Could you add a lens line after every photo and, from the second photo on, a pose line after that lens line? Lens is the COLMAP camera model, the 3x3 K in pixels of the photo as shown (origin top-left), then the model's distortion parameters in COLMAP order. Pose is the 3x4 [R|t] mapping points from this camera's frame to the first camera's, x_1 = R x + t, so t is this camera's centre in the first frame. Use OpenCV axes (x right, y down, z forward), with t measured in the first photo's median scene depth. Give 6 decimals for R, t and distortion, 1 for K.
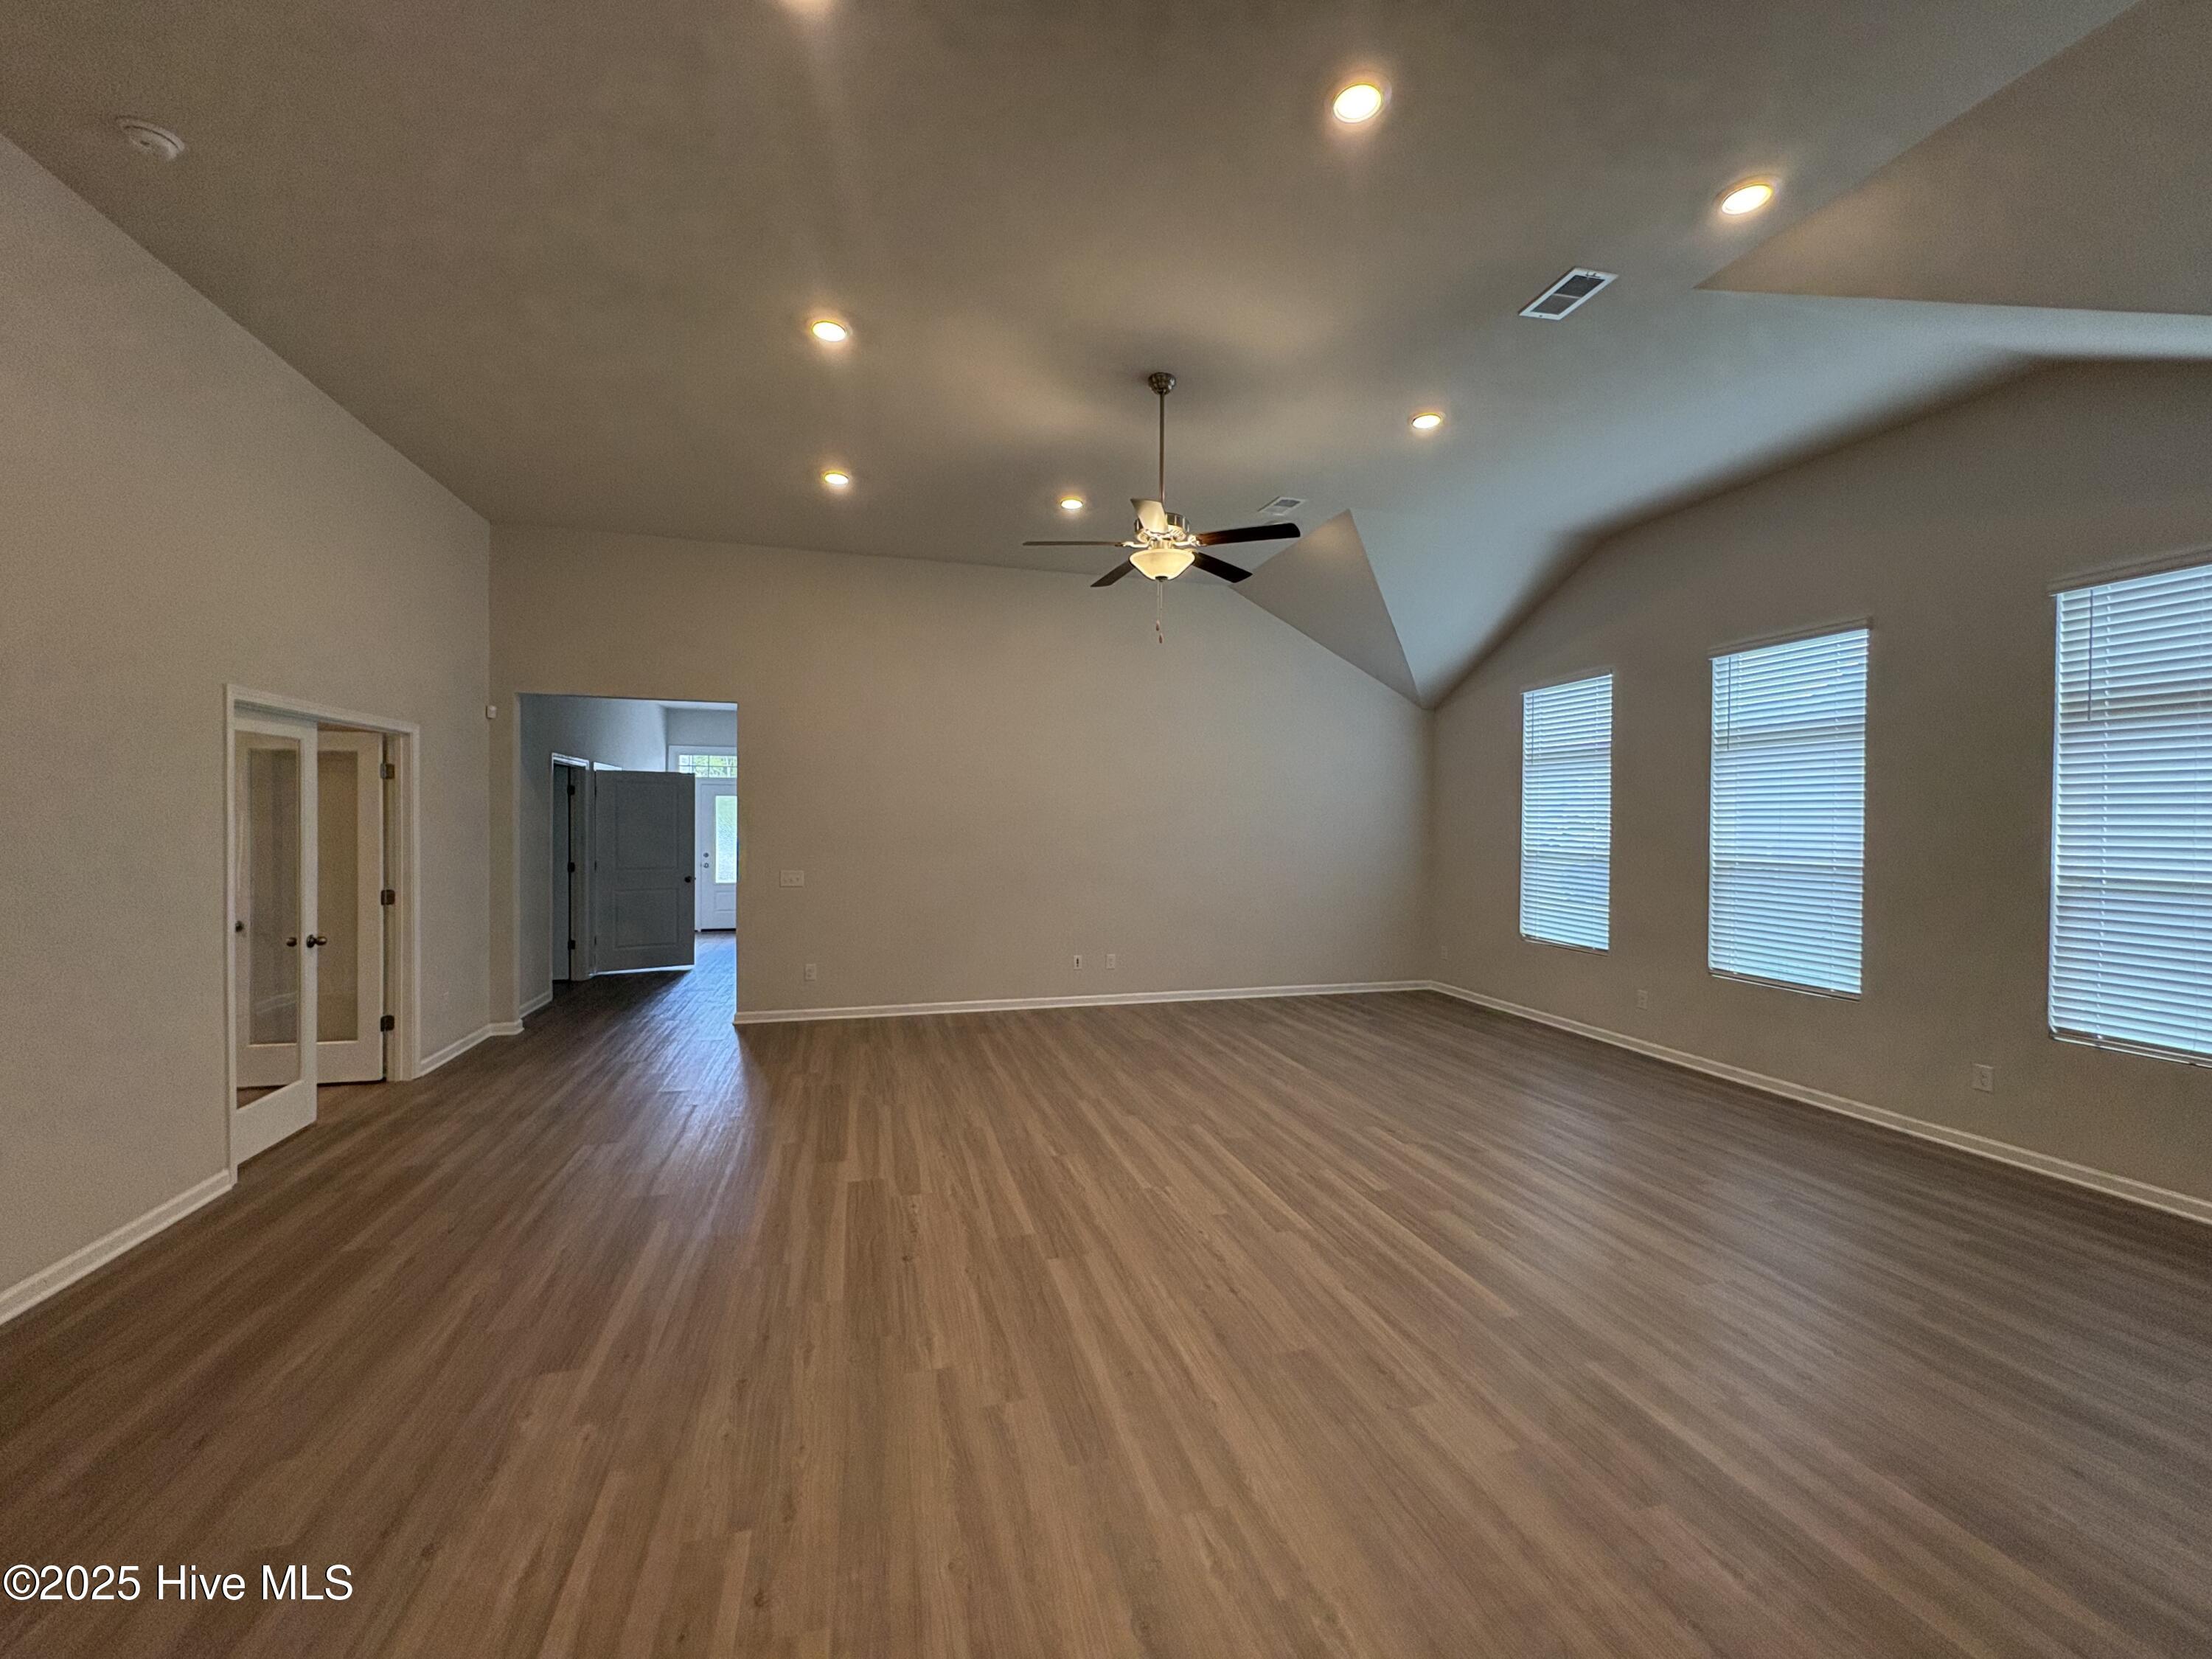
lens RADIAL K [[887.4, 0, 1098.6], [0, 887.4, 825.6], [0, 0, 1]] dist [-0.011763, 0.002971]
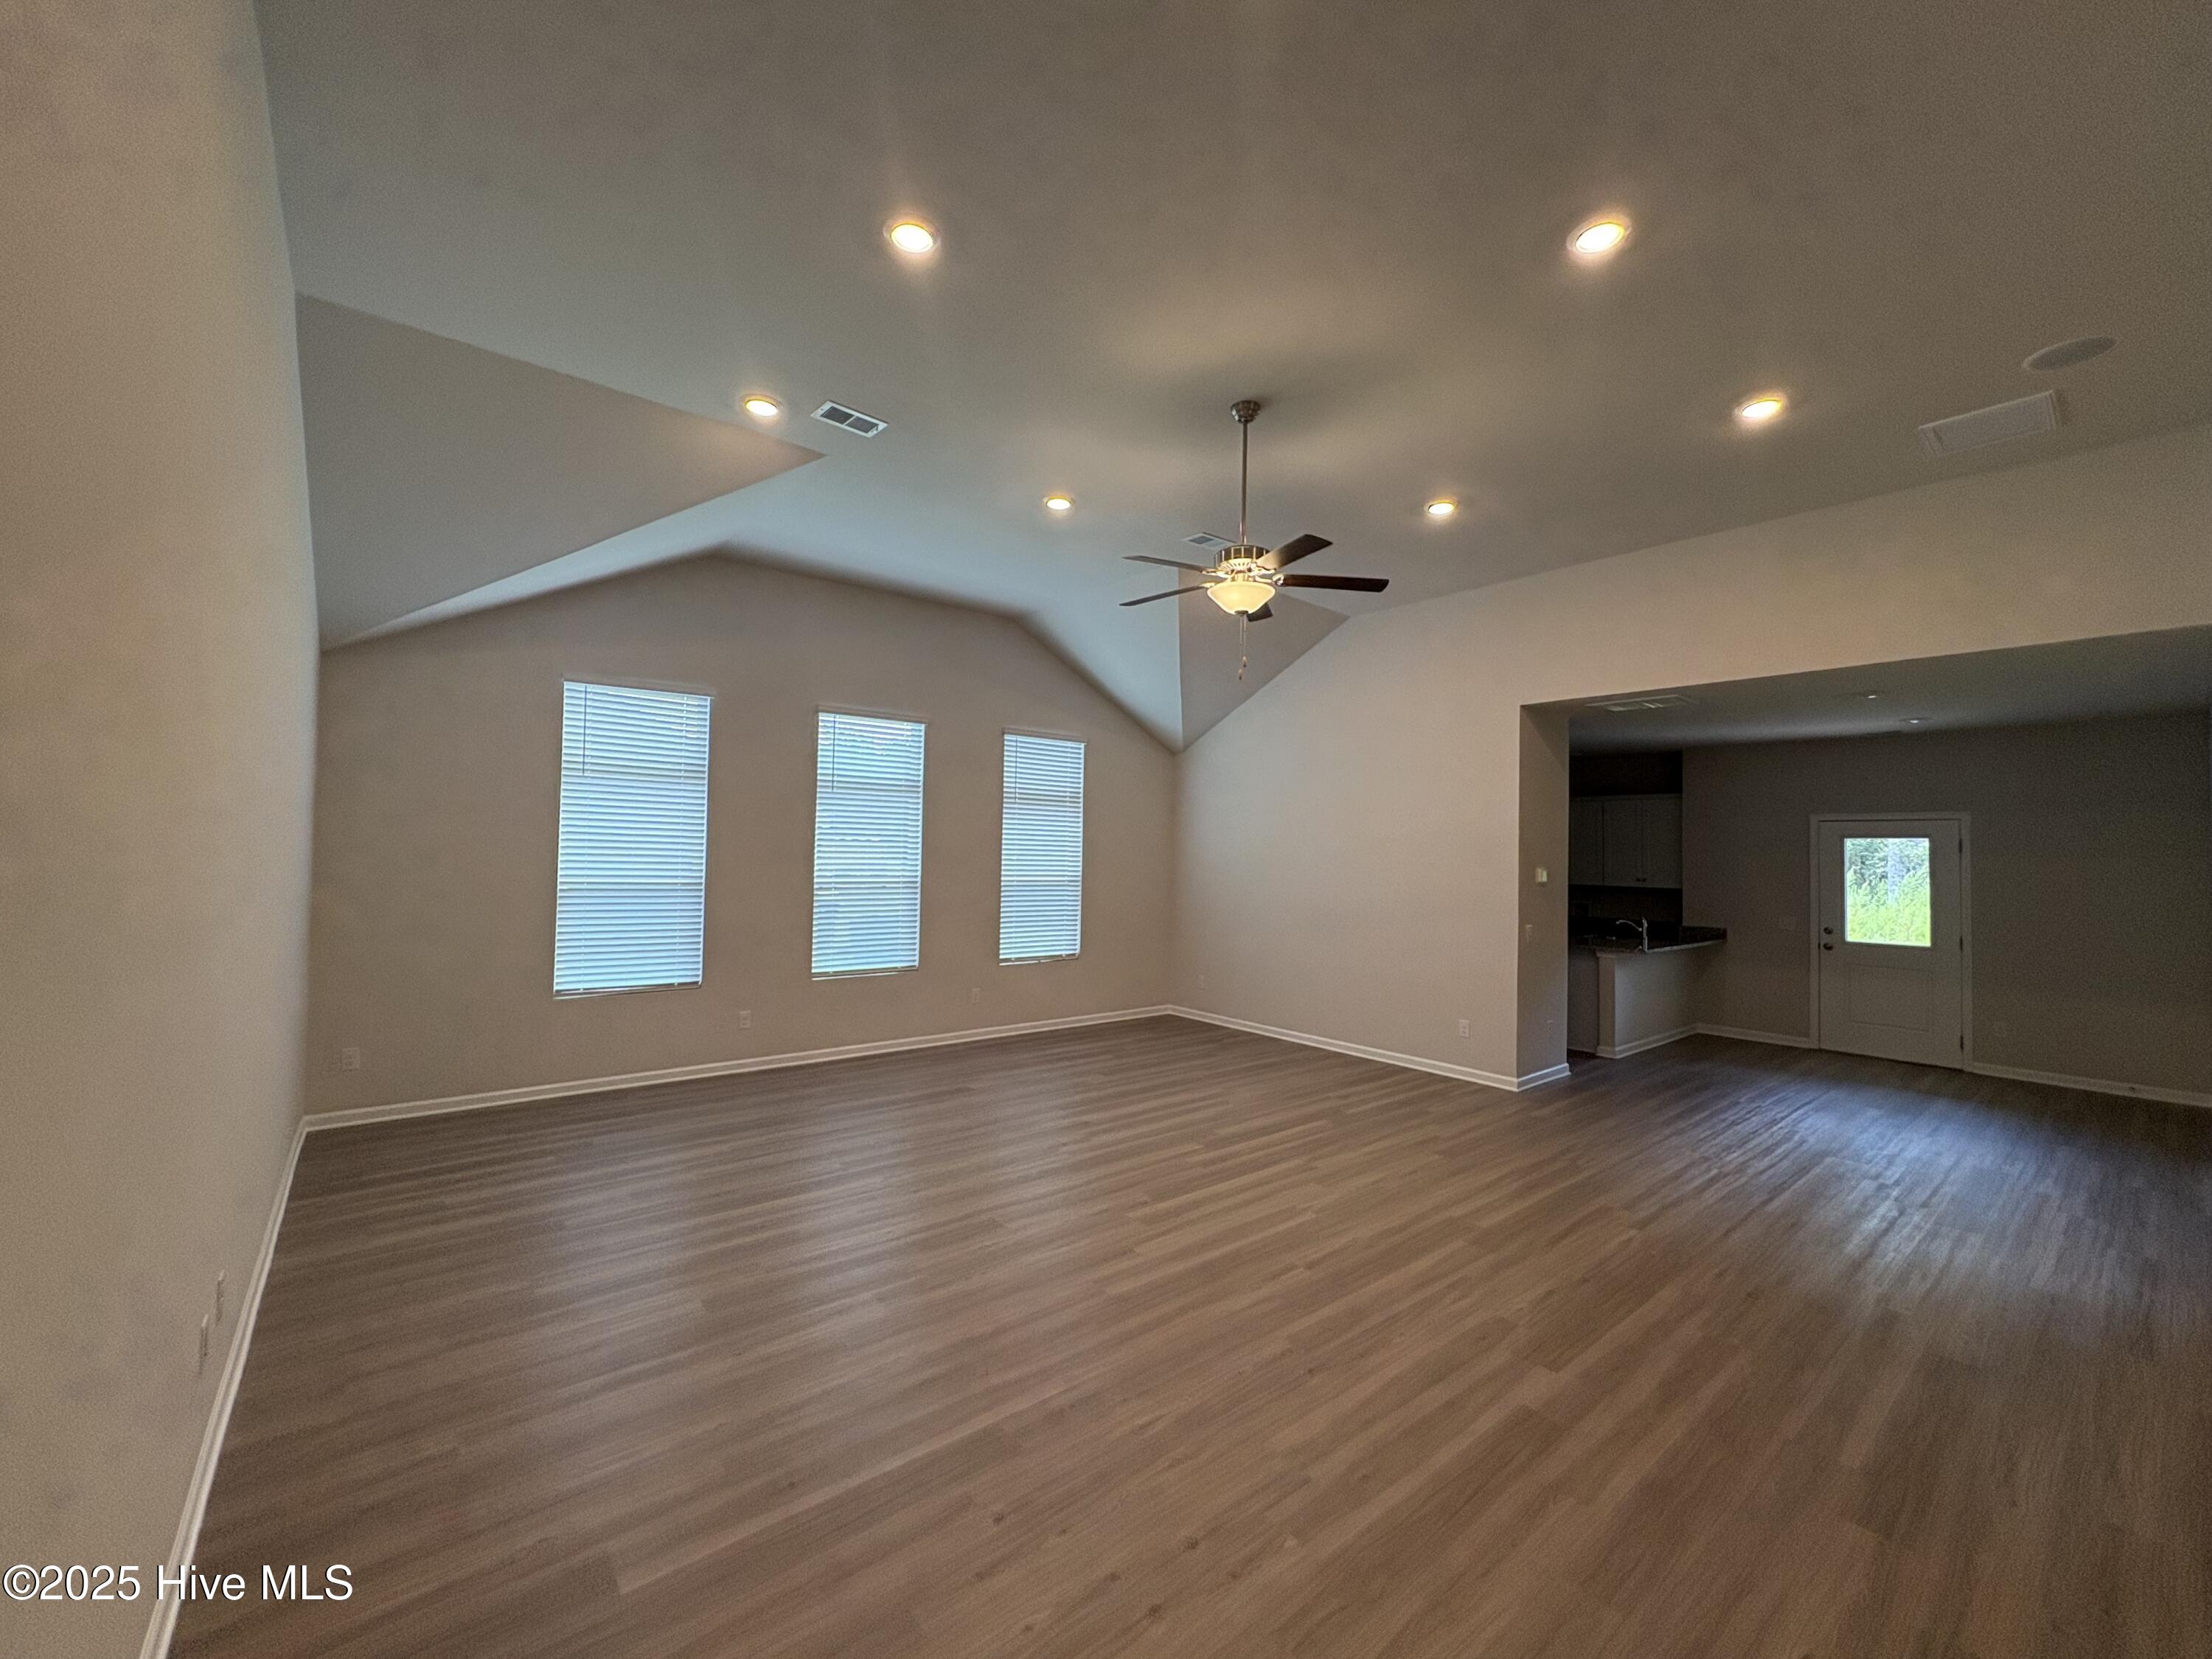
lens RADIAL K [[887.4, 0, 1098.1], [0, 887.4, 838.7], [0, 0, 1]] dist [-0.011763, 0.002971]
pose [[-0.406298, -0.004067, 0.913731, -0.748170], [-0.015028, 0.999885, -0.002232, -0.030556], [-0.913617, -0.014639, -0.406312, 1.553995]]
